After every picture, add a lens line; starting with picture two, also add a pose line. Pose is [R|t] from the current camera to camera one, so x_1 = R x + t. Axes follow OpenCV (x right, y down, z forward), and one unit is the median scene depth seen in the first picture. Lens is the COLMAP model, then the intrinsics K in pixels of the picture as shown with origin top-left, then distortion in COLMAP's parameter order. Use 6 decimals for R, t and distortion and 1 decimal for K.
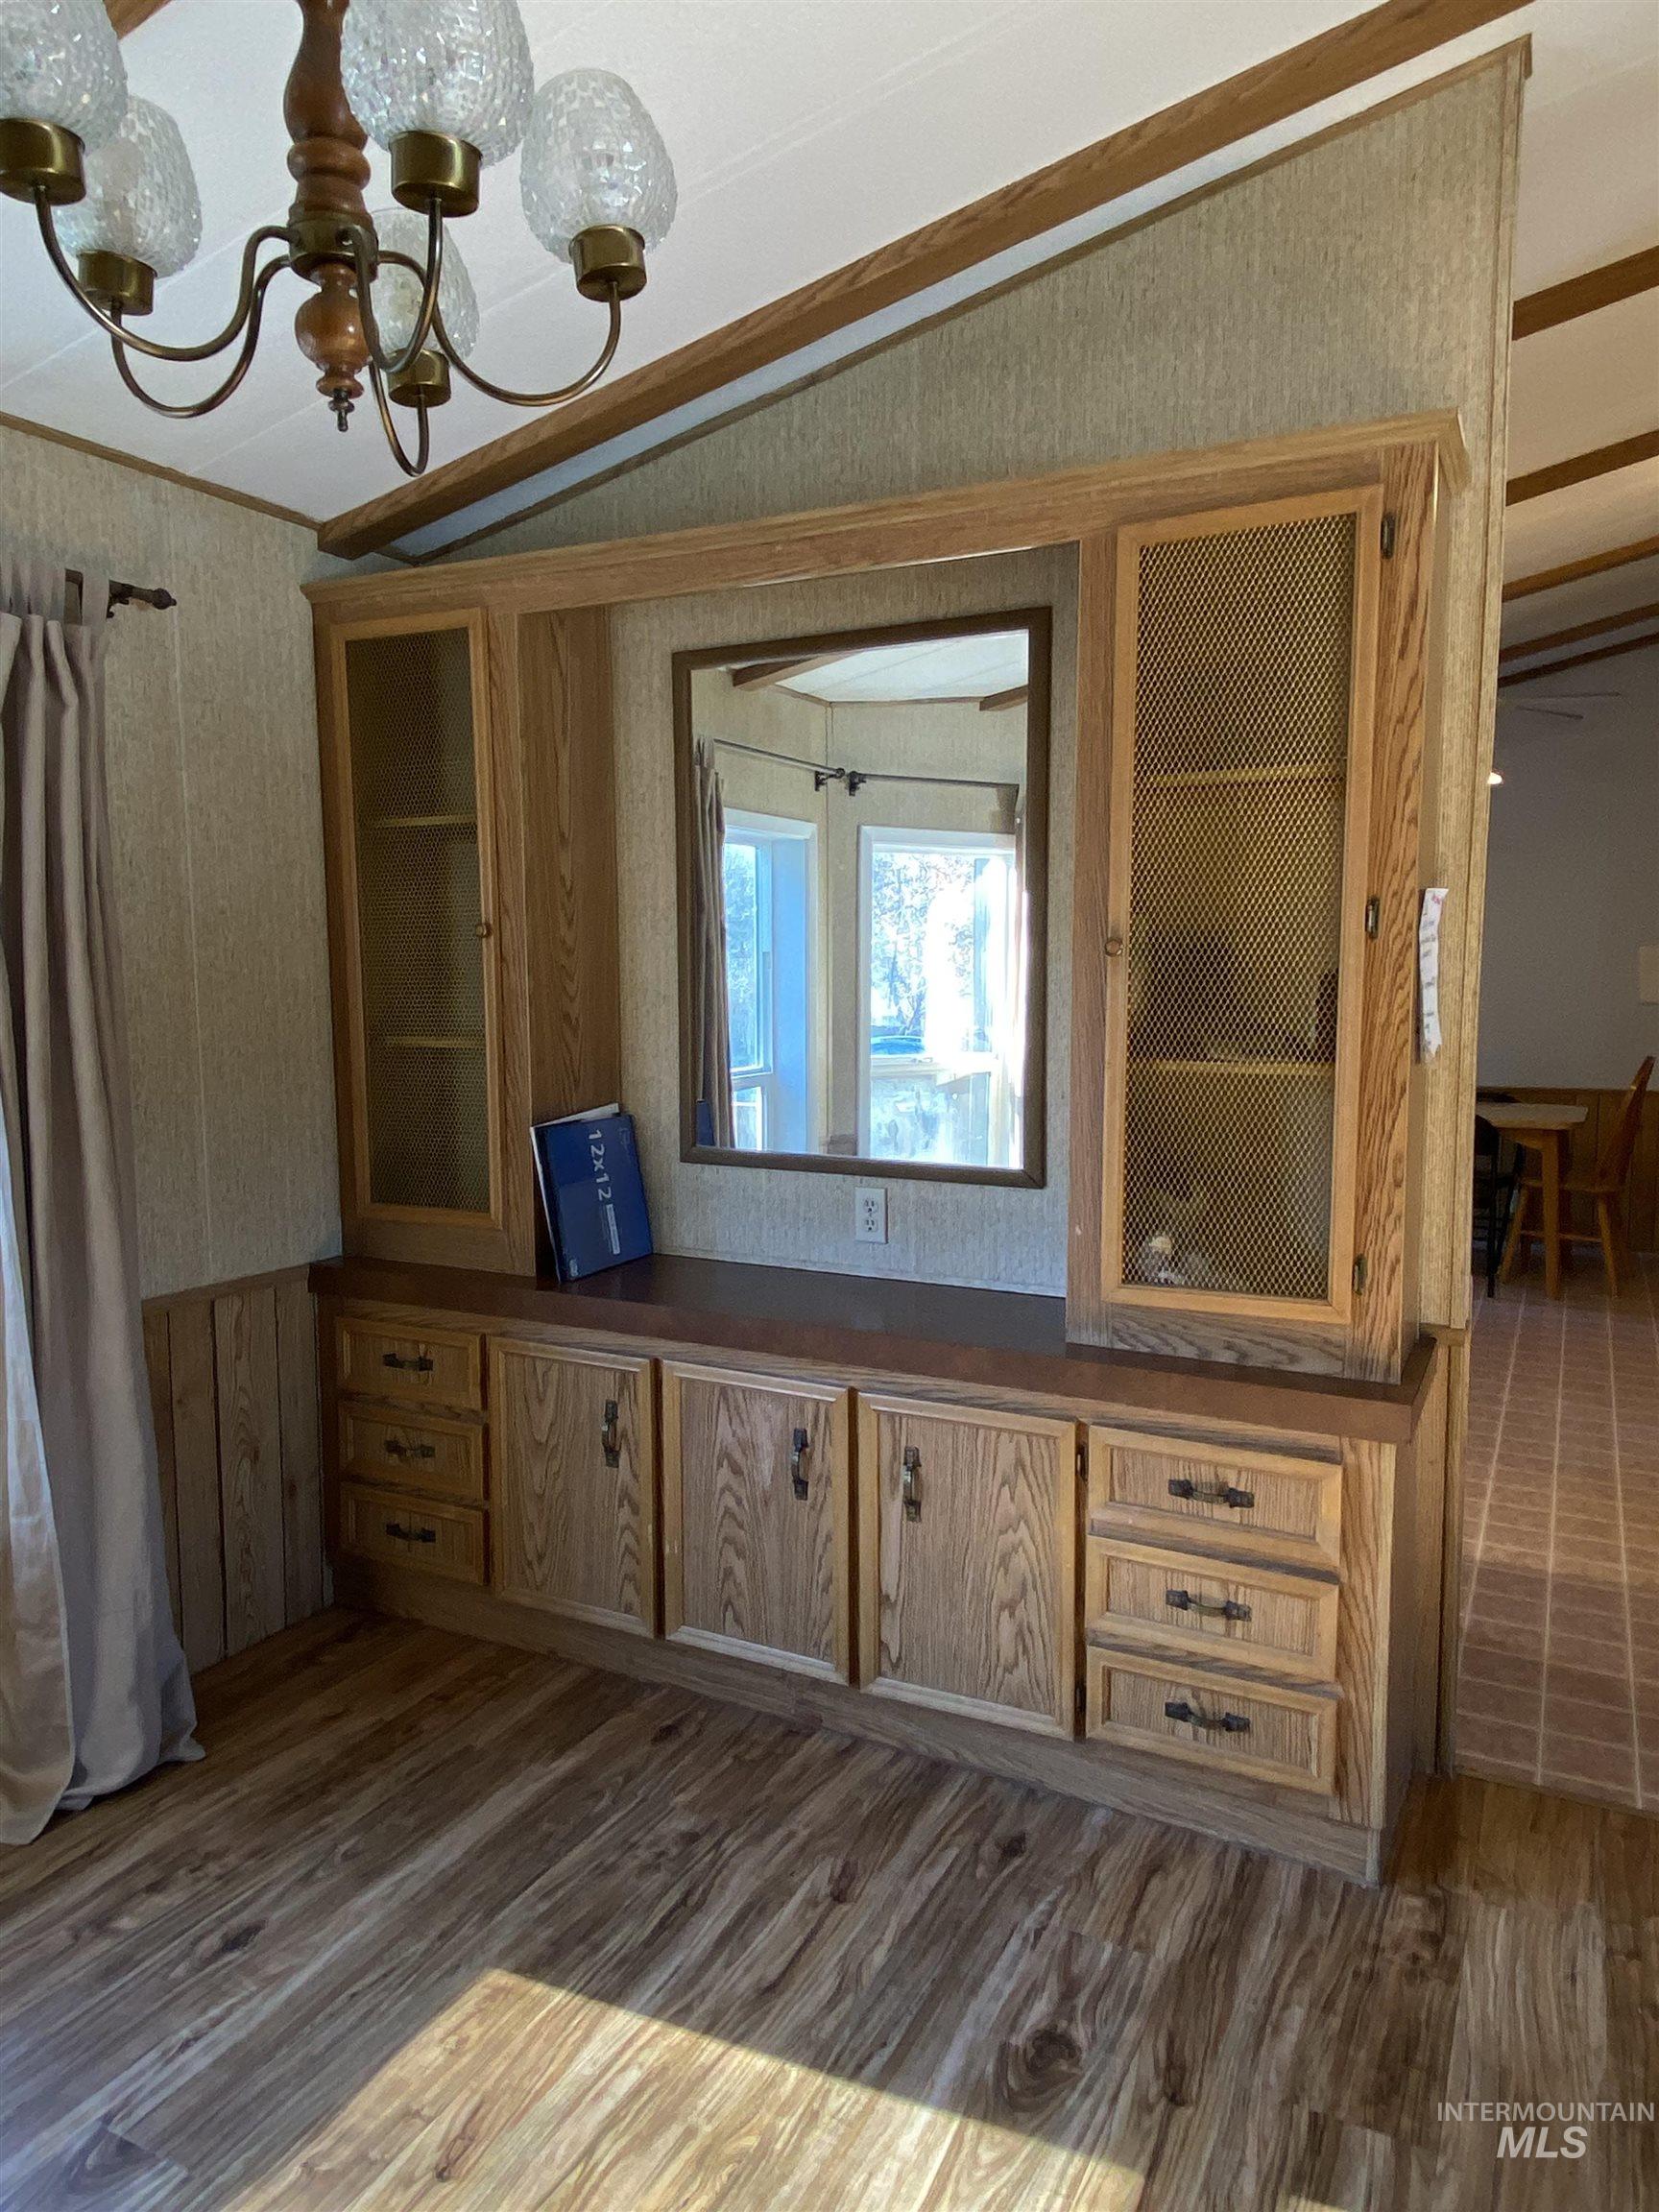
lens RADIAL K [[1423.8, 0, 829.5], [0, 1423.8, 1106.0], [0, 0, 1]] dist [0.099936, -0.127366]
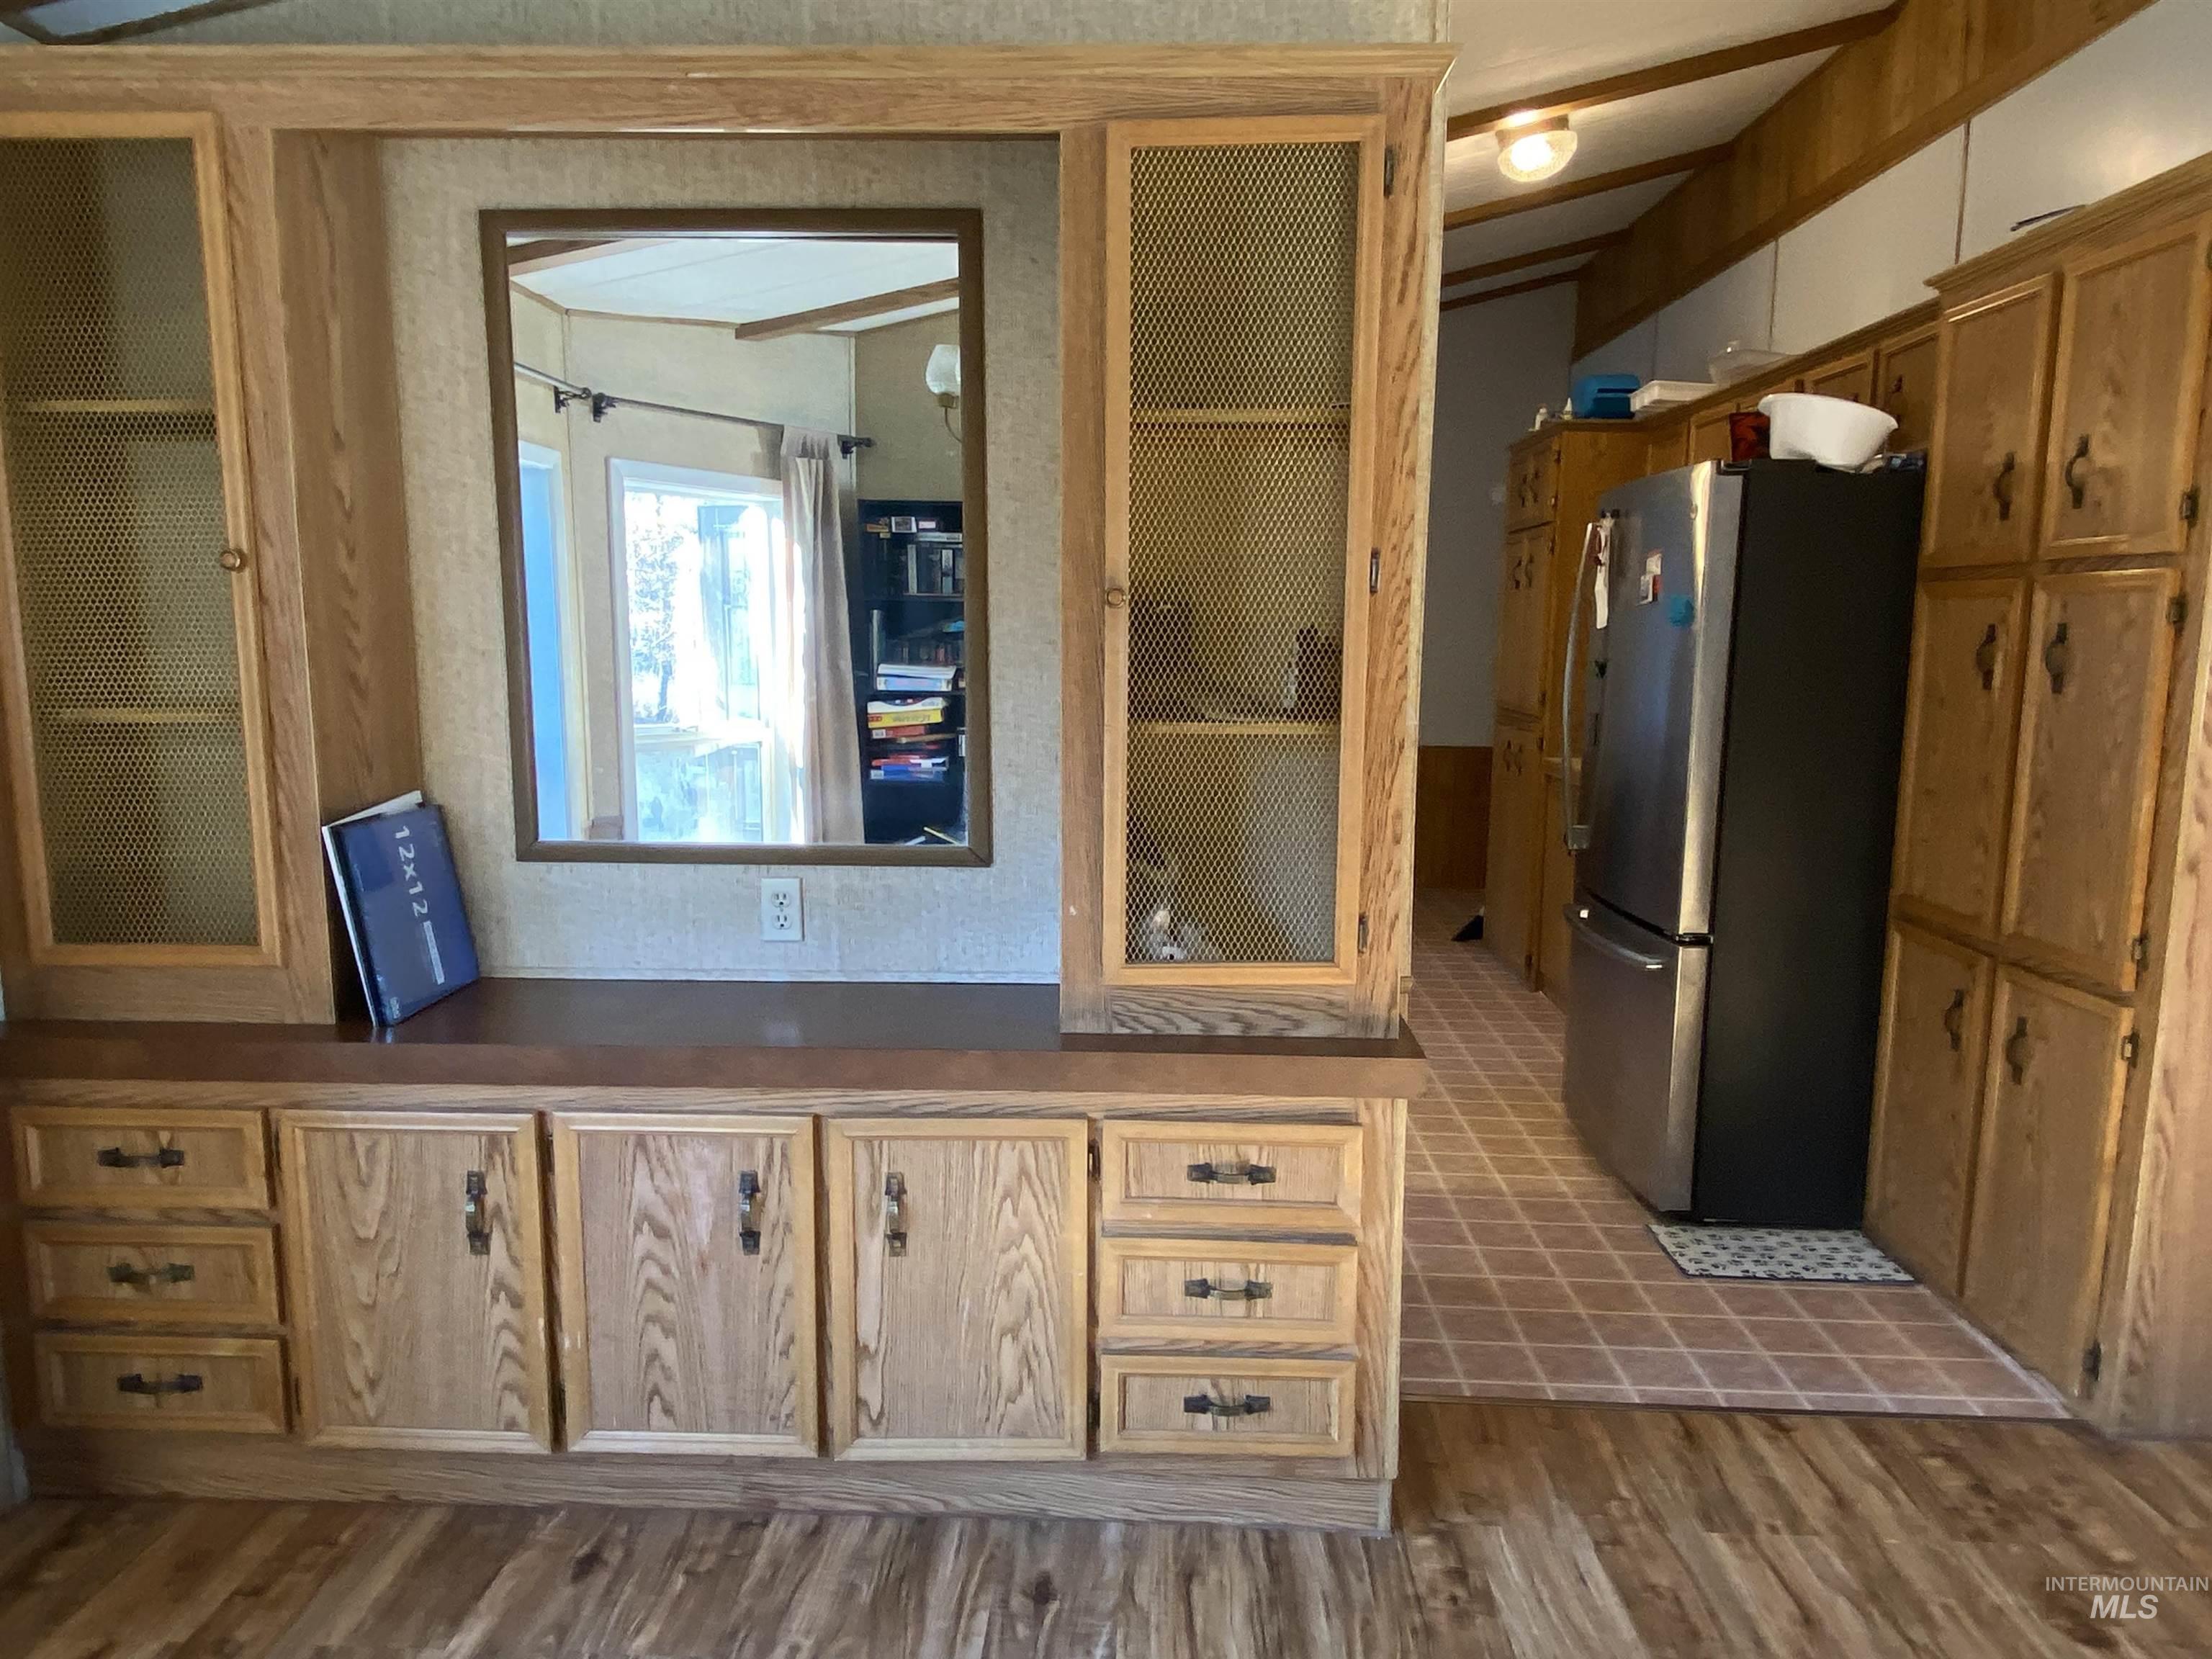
lens RADIAL K [[1423.8, 0, 1106.0], [0, 1423.8, 829.5], [0, 0, 1]] dist [0.099936, -0.127366]
pose [[0.906929, -0.051312, 0.418147, -0.175321], [0.034507, 0.998267, 0.047658, -0.006717], [-0.419868, -0.028794, 0.907128, 0.158844]]
